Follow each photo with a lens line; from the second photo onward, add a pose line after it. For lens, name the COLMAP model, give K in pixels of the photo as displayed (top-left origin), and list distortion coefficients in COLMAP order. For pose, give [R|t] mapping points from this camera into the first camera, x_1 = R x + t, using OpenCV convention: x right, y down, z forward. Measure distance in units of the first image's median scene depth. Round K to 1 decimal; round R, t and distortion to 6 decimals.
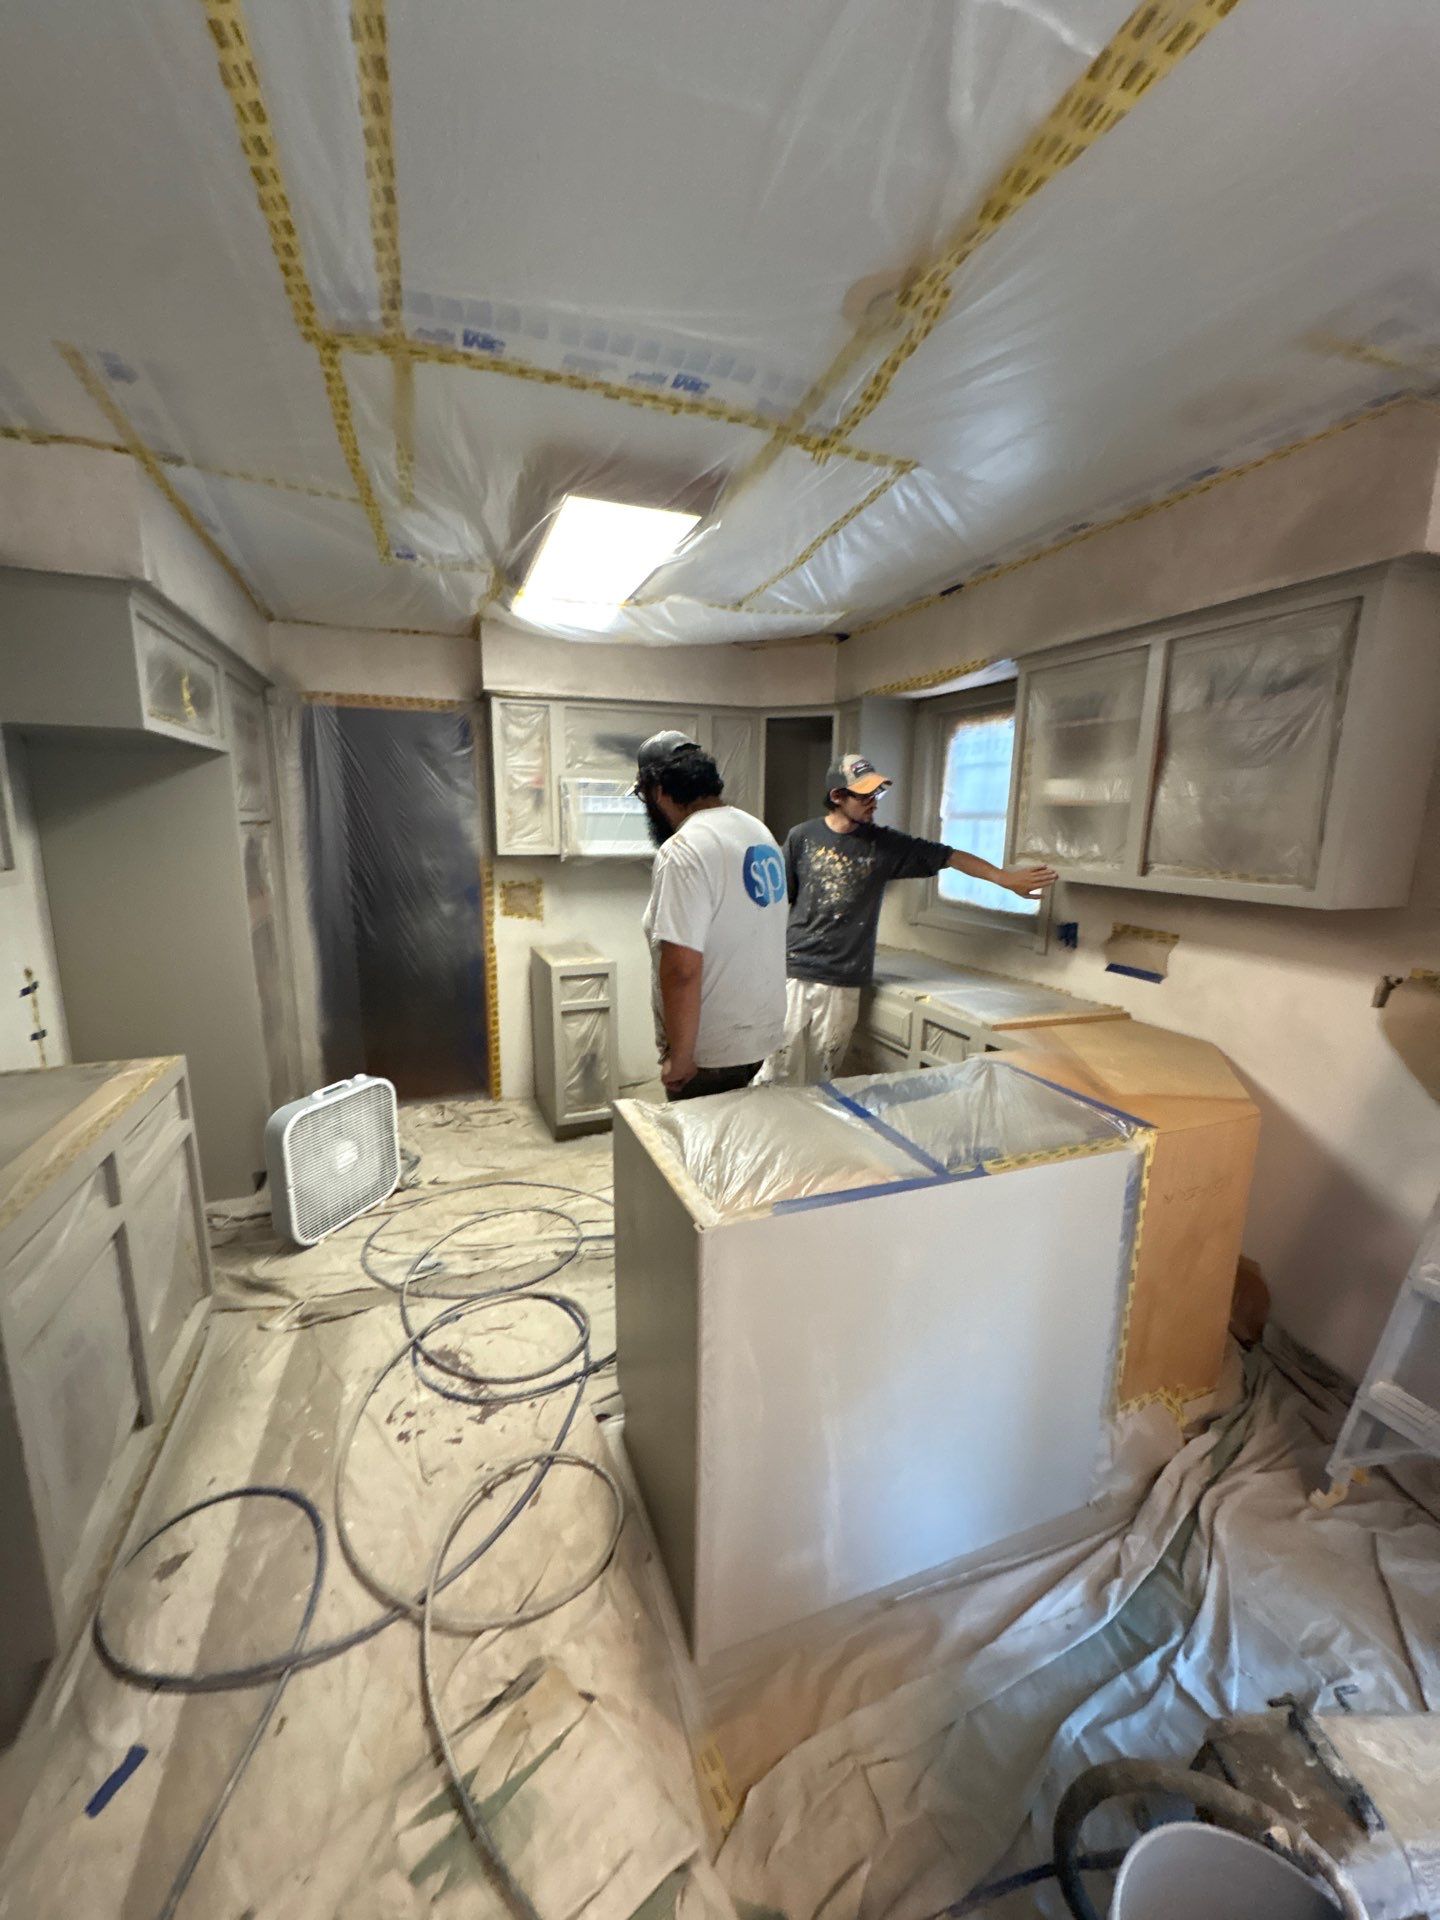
lens RADIAL K [[764.6, 0, 719.2], [0, 764.6, 958.2], [0, 0, 1]] dist [0.001728, -0.000447]
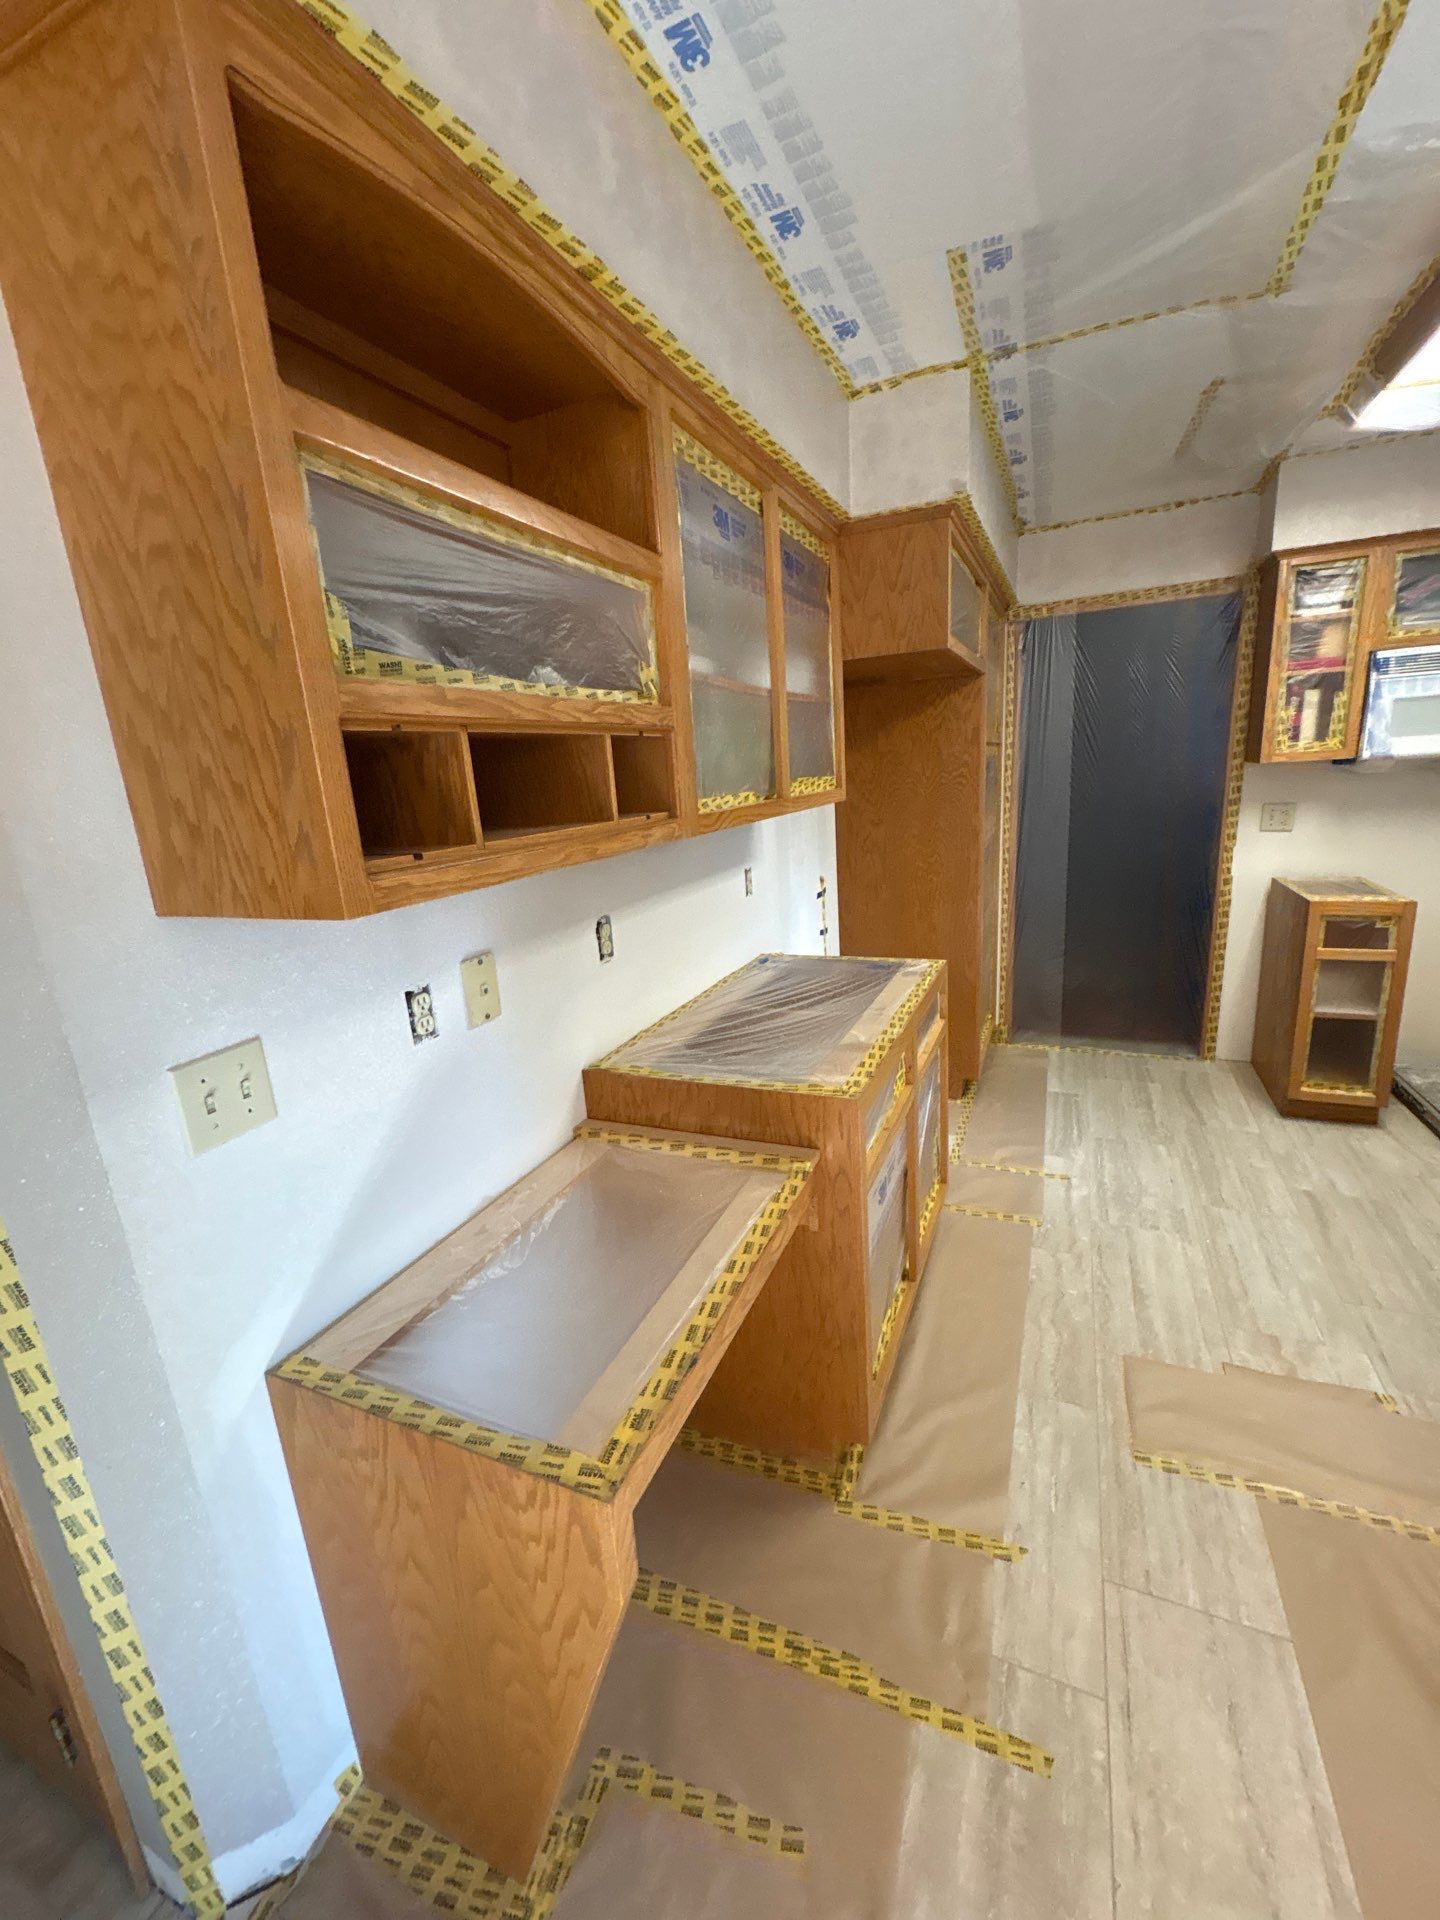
lens RADIAL K [[764.6, 0, 719.3], [0, 764.6, 958.1], [0, 0, 1]] dist [0.001728, -0.000447]
pose [[0.705486, 0.111666, -0.699872, -0.136085], [-0.055012, 0.993158, 0.103007, 0.024562], [0.706586, -0.034168, 0.706802, 0.013433]]
